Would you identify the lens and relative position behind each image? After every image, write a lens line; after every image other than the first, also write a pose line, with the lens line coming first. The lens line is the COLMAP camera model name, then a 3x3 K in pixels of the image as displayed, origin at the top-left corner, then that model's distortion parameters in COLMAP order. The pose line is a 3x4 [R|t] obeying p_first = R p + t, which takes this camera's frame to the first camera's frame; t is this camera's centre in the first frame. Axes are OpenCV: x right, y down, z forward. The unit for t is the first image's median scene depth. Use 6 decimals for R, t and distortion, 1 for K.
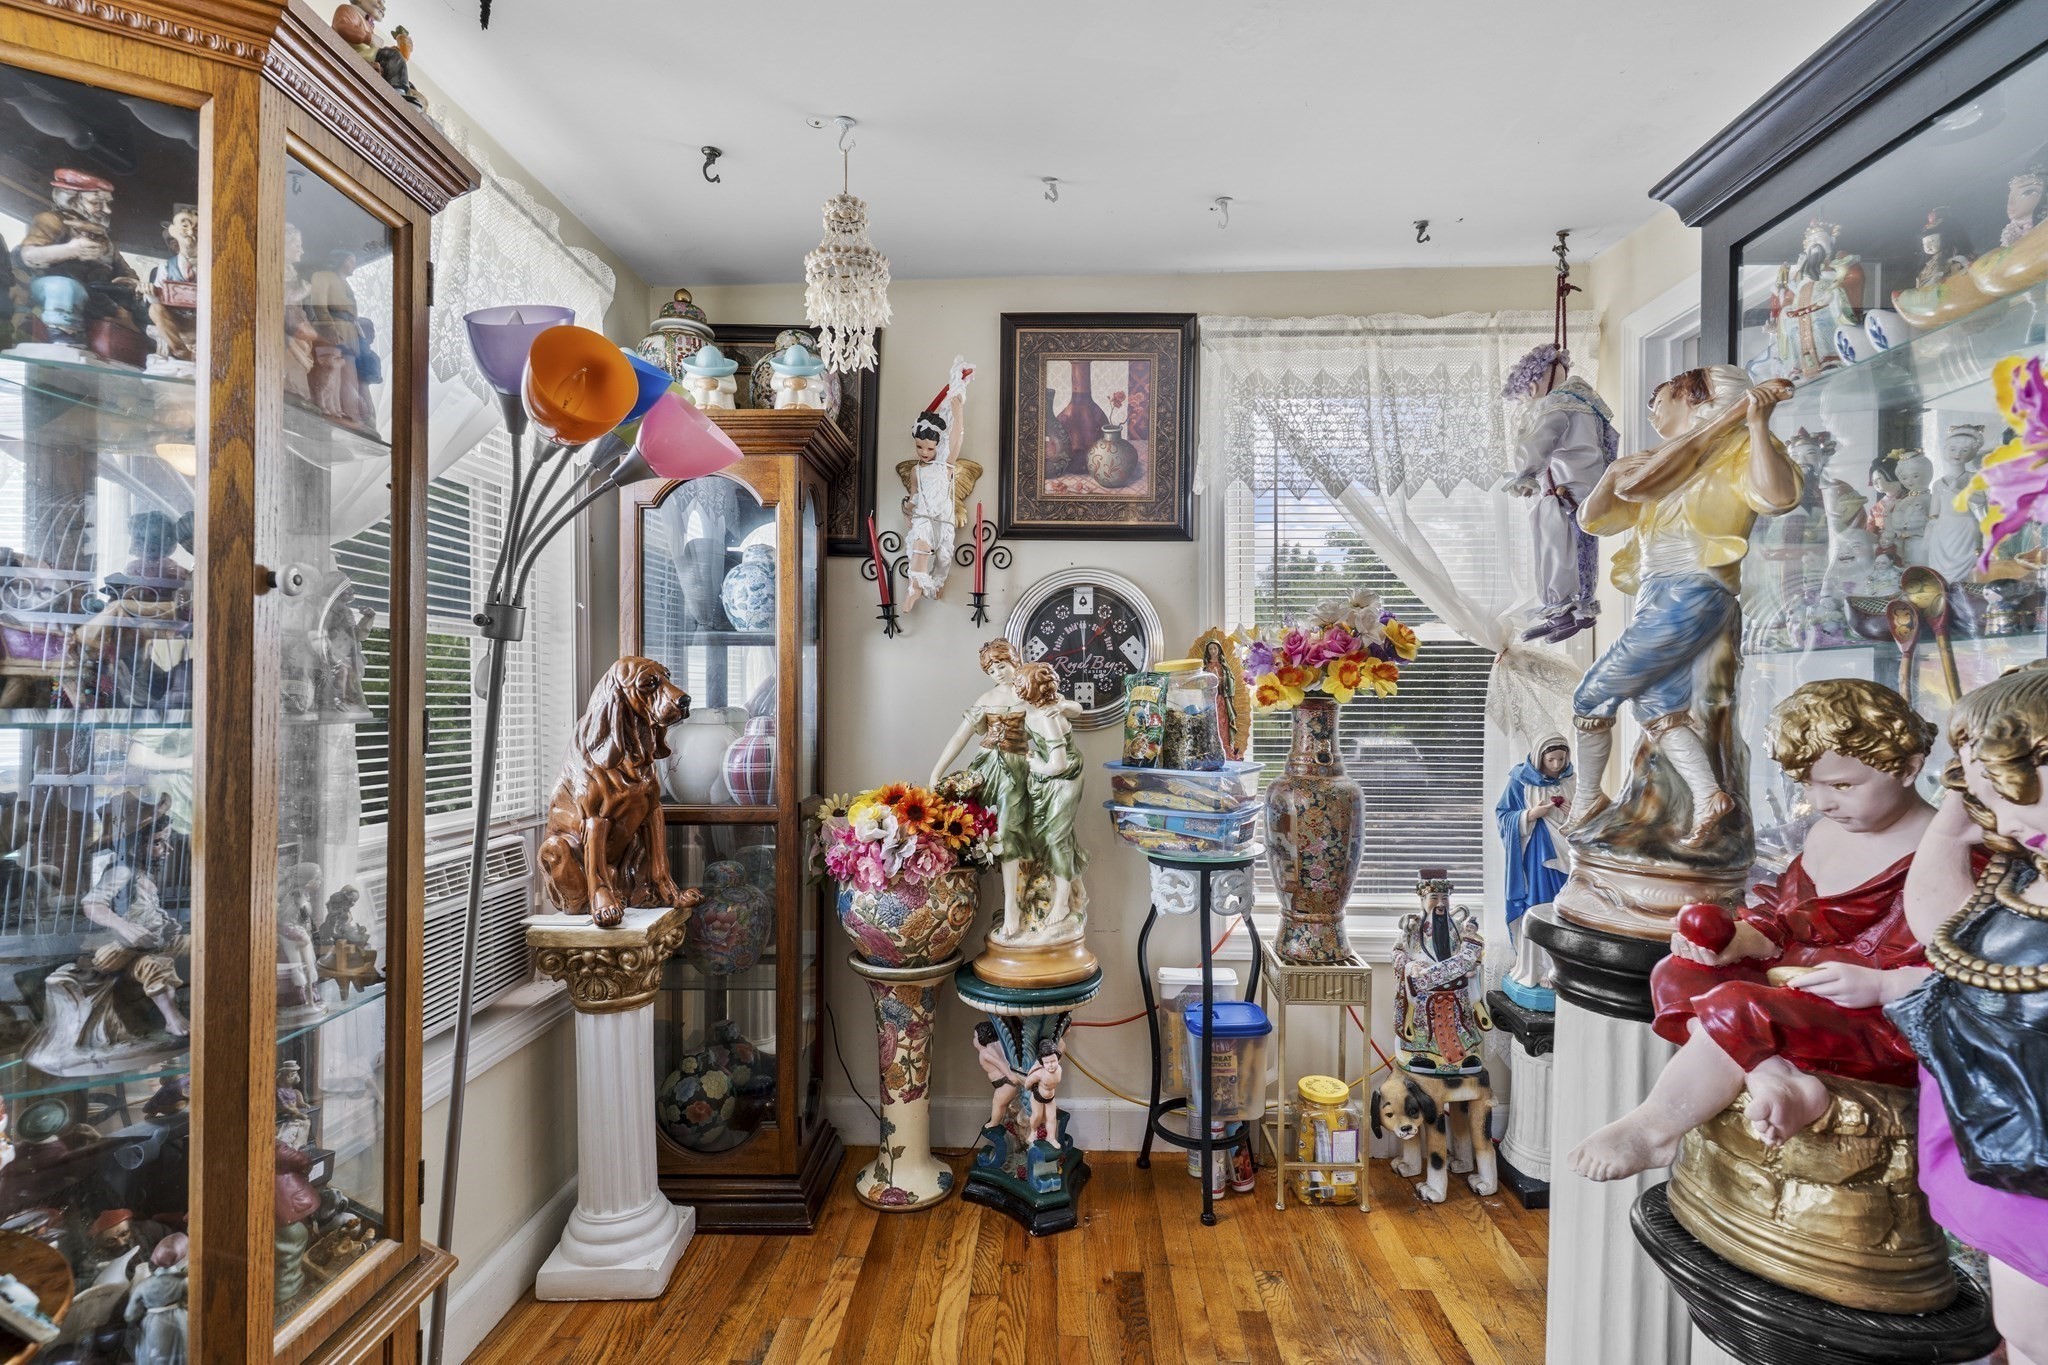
lens RADIAL K [[977.4, 0, 1024.0], [0, 977.4, 682.5], [0, 0, 1]] dist [-0.000117, 0.000276]
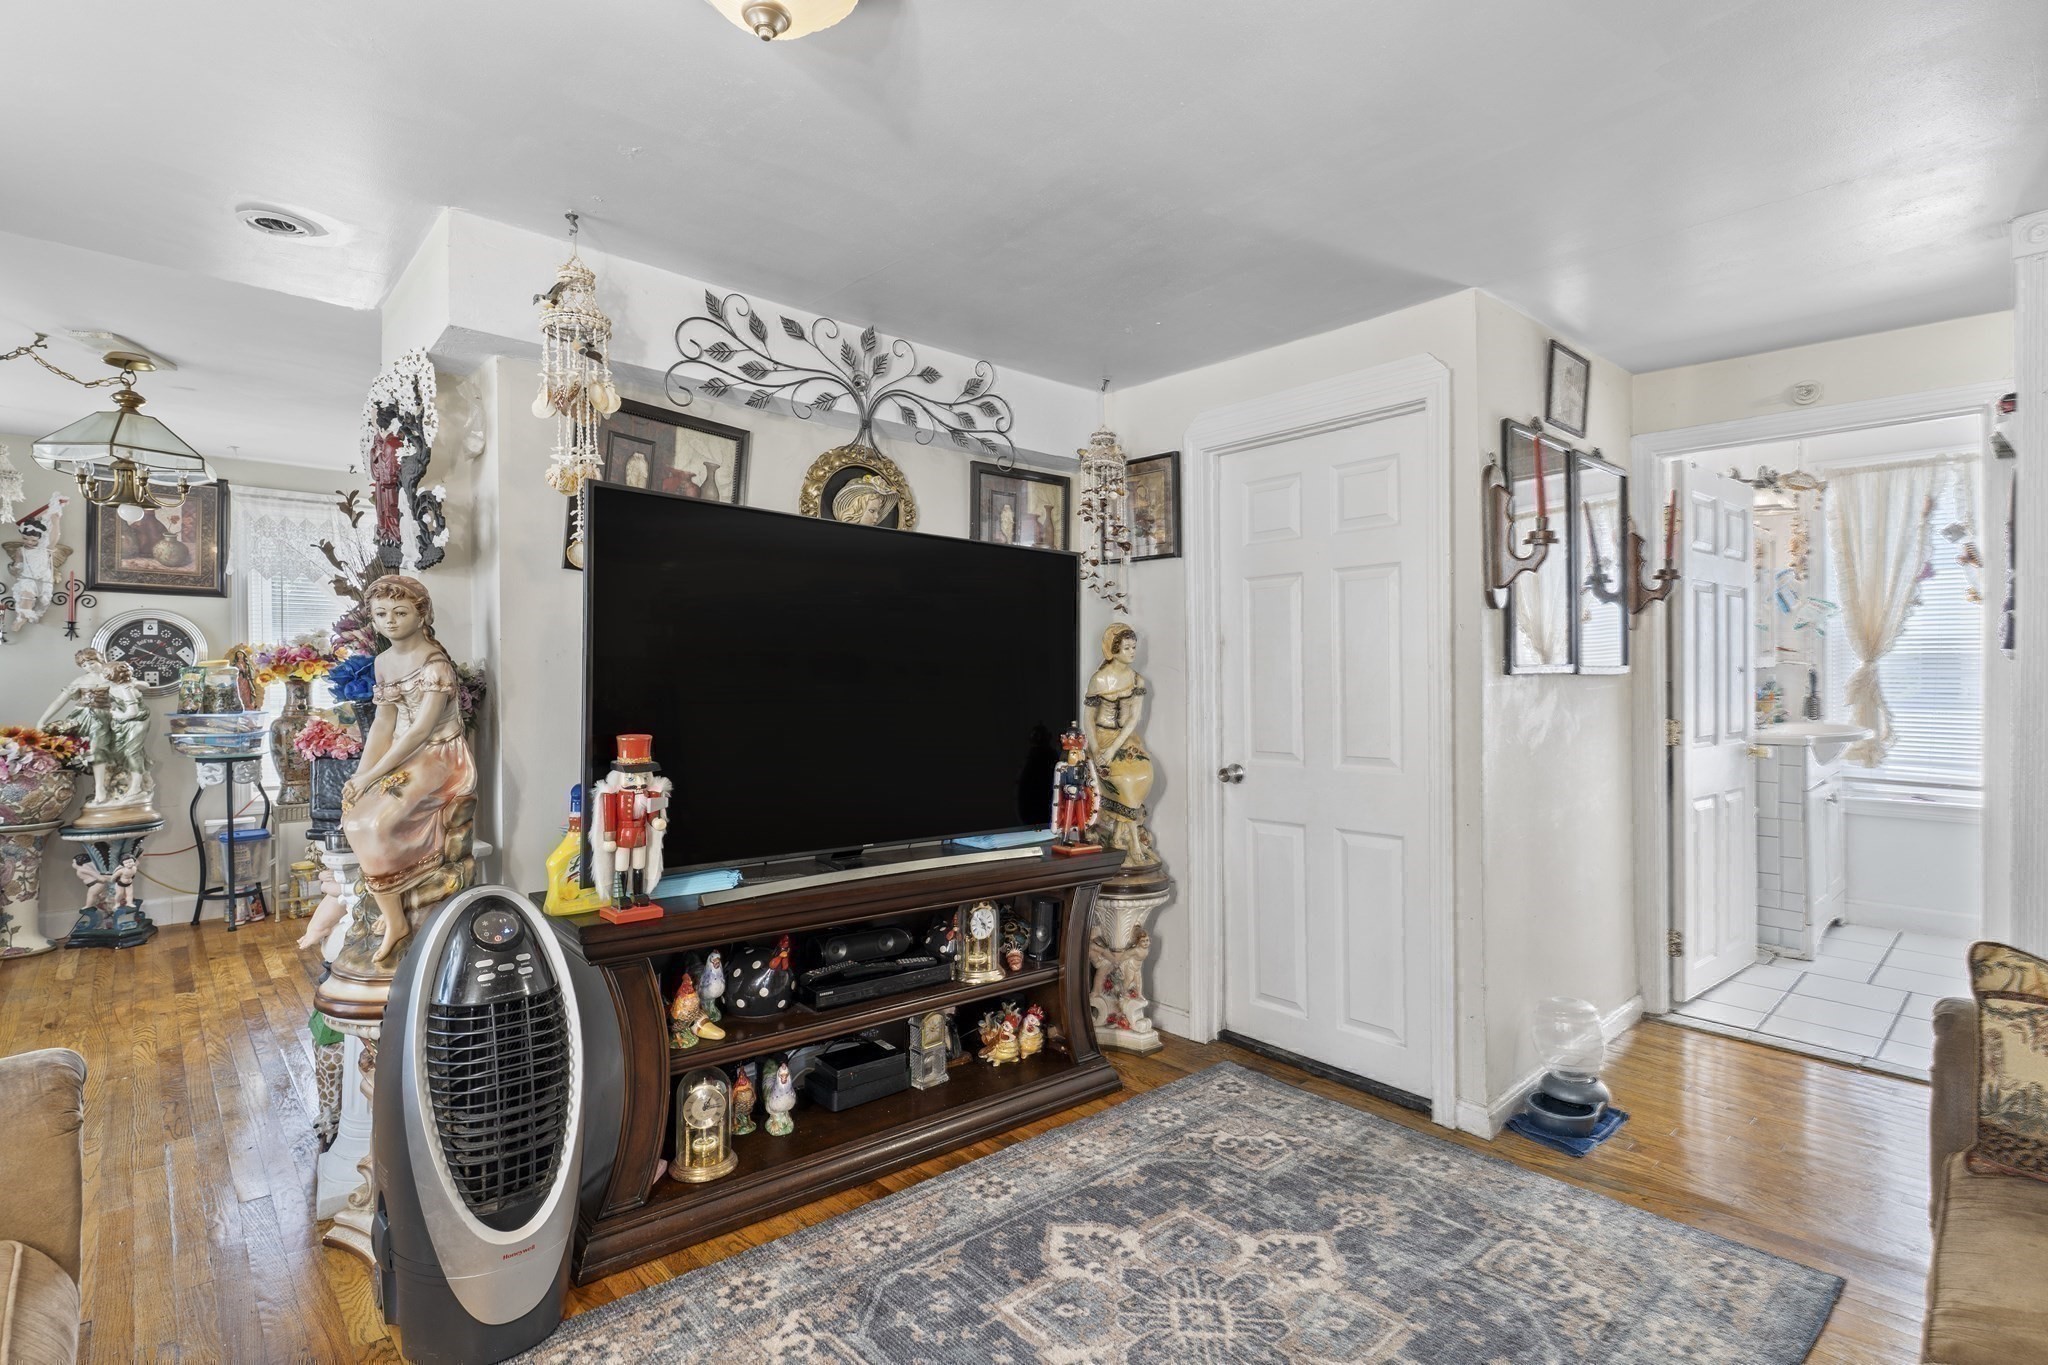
lens RADIAL K [[977.4, 0, 1024.0], [0, 977.4, 682.5], [0, 0, 1]] dist [-0.000117, 0.000276]
pose [[0.717184, -0.007466, 0.696844, -0.047173], [-0.001733, 0.999920, 0.012497, -0.005719], [-0.696882, -0.010170, 0.717114, -1.606020]]
